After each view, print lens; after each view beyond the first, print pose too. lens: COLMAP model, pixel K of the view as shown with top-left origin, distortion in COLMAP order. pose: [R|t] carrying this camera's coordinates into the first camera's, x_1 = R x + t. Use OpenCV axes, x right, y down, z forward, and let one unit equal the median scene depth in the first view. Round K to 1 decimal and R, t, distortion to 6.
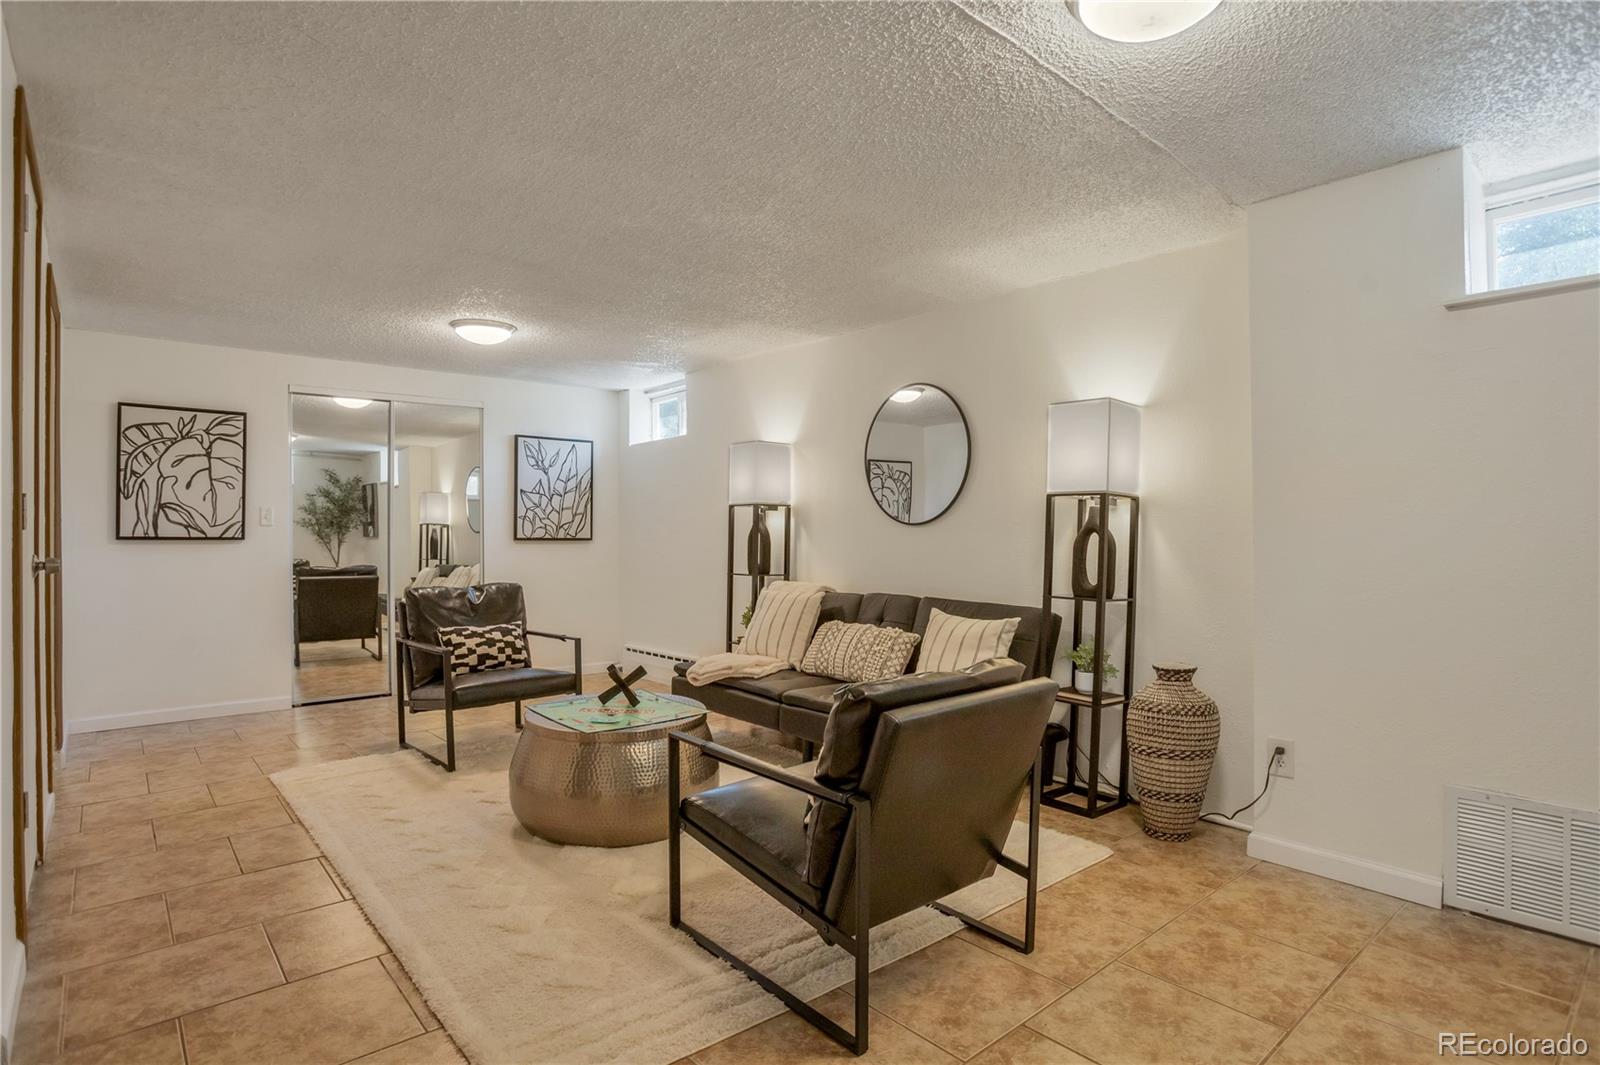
lens RADIAL K [[835.7, 0, 801.0], [0, 835.7, 535.6], [0, 0, 1]] dist [-0.046200, -0.000337]
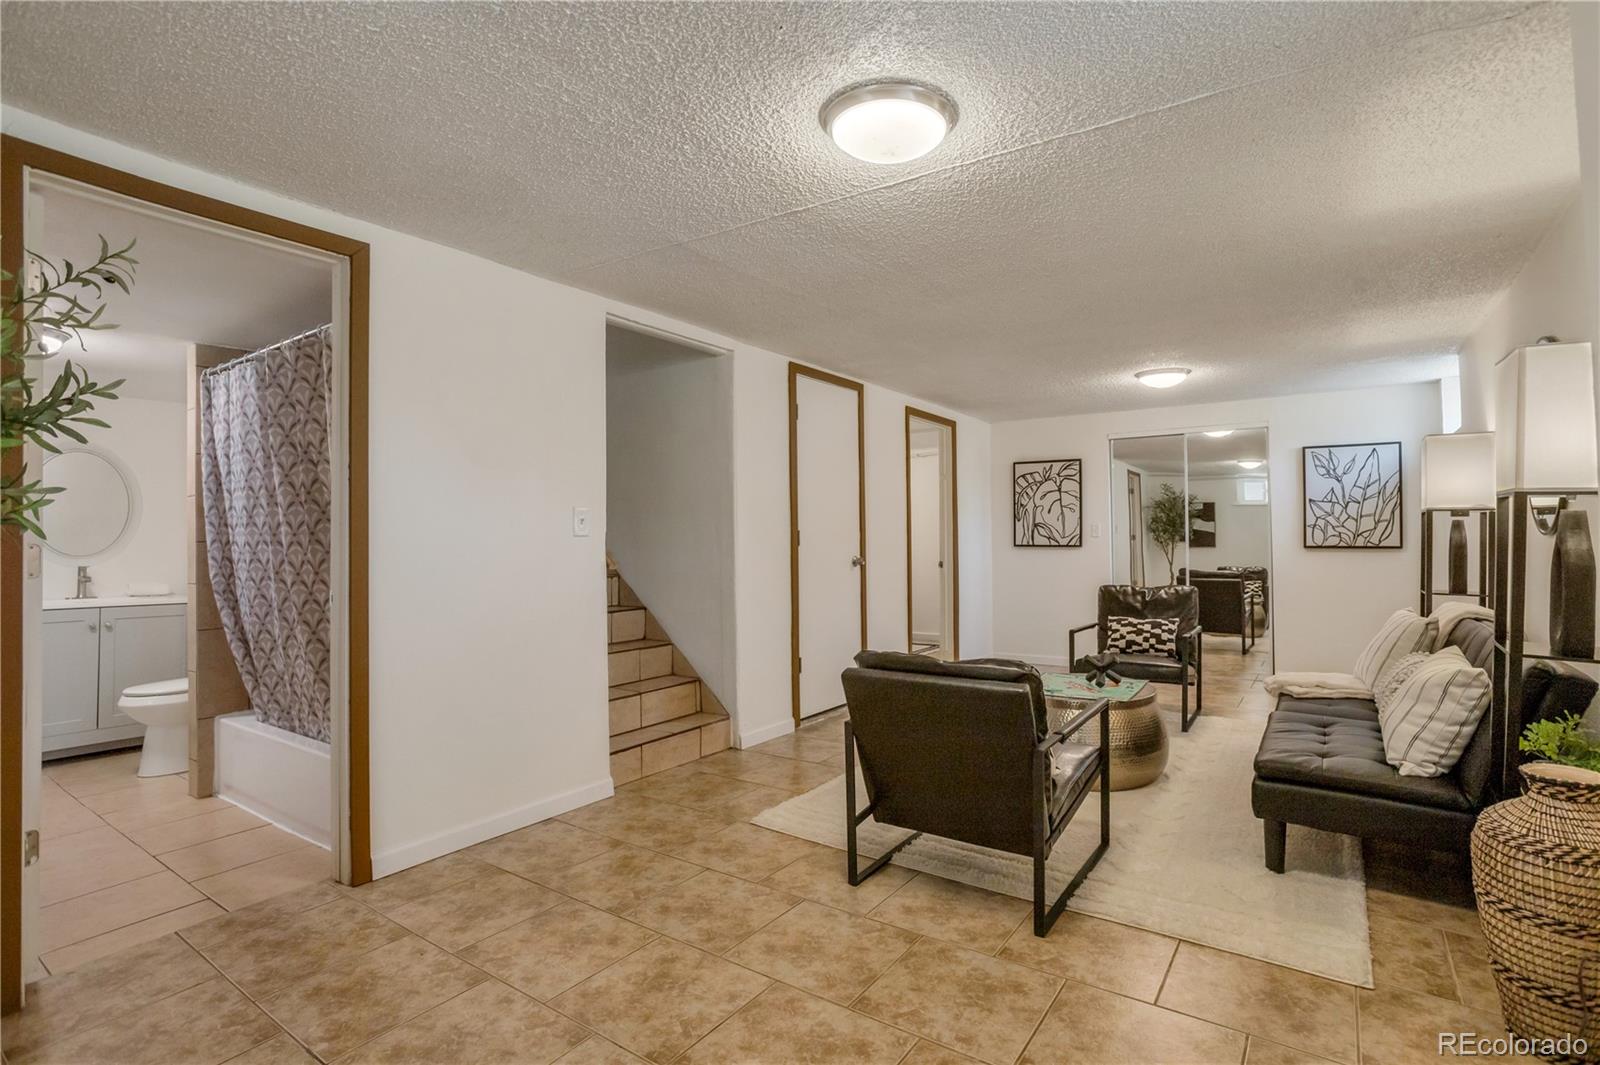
lens RADIAL K [[779.2, 0, 799.6], [0, 779.2, 534.4], [0, 0, 1]] dist [-0.067533, 0.024077]
pose [[0.227674, -0.007428, -0.973709, 0.573114], [0.005154, 0.999966, -0.006423, -0.011423], [0.973724, -0.003557, 0.227704, 0.219634]]
